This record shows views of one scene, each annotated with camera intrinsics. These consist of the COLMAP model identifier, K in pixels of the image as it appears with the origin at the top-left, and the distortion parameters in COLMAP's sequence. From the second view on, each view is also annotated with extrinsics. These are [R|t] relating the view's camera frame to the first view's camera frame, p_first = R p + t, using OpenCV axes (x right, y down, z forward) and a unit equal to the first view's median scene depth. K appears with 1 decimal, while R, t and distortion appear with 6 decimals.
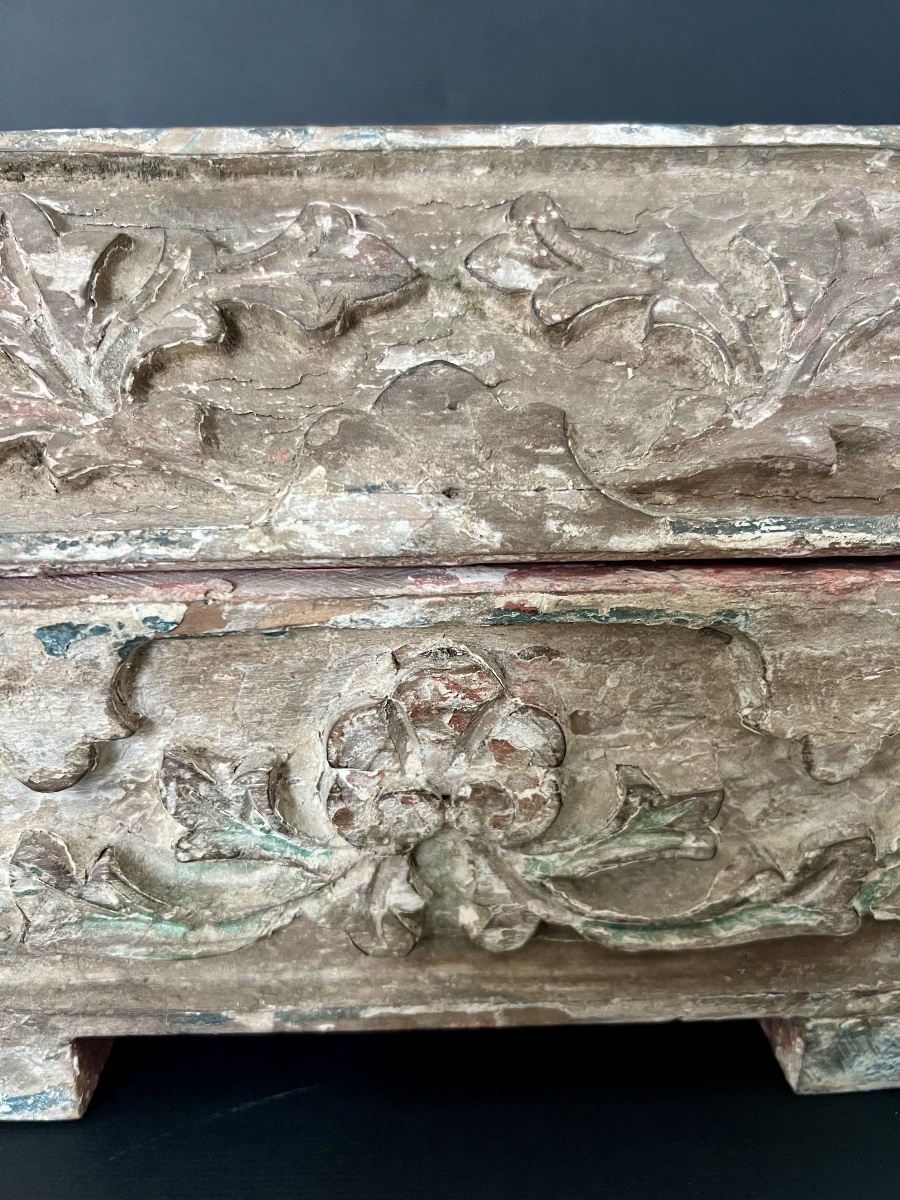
lens RADIAL K [[900.5, 0, 450.0], [0, 900.5, 600.0], [0, 0, 1]] dist [0.000606, -0.049457]
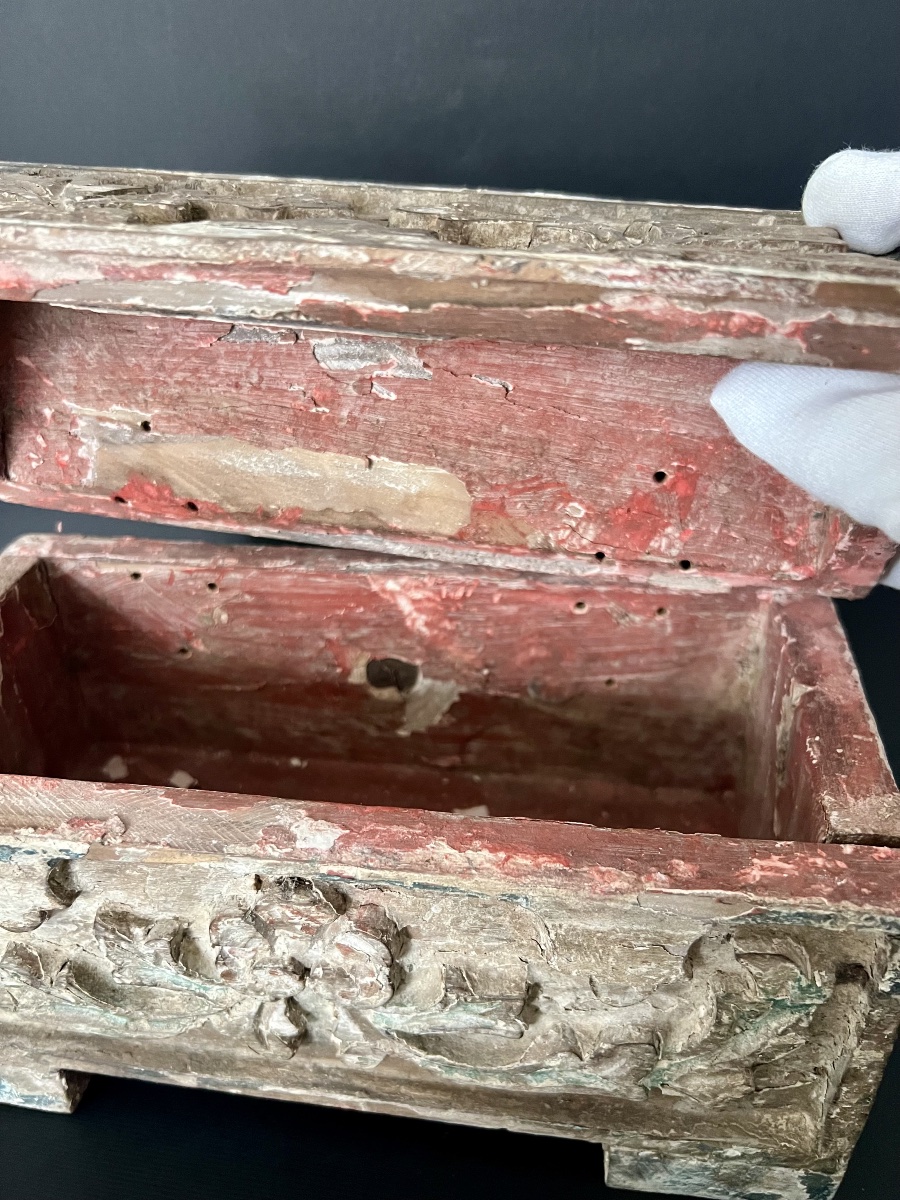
lens RADIAL K [[900.5, 0, 450.0], [0, 900.5, 600.0], [0, 0, 1]] dist [0.000606, -0.049457]
pose [[0.984870, 0.074975, -0.156238, 0.345483], [-0.042386, 0.978401, 0.202324, -0.543451], [0.168032, -0.192640, 0.966776, -0.083874]]
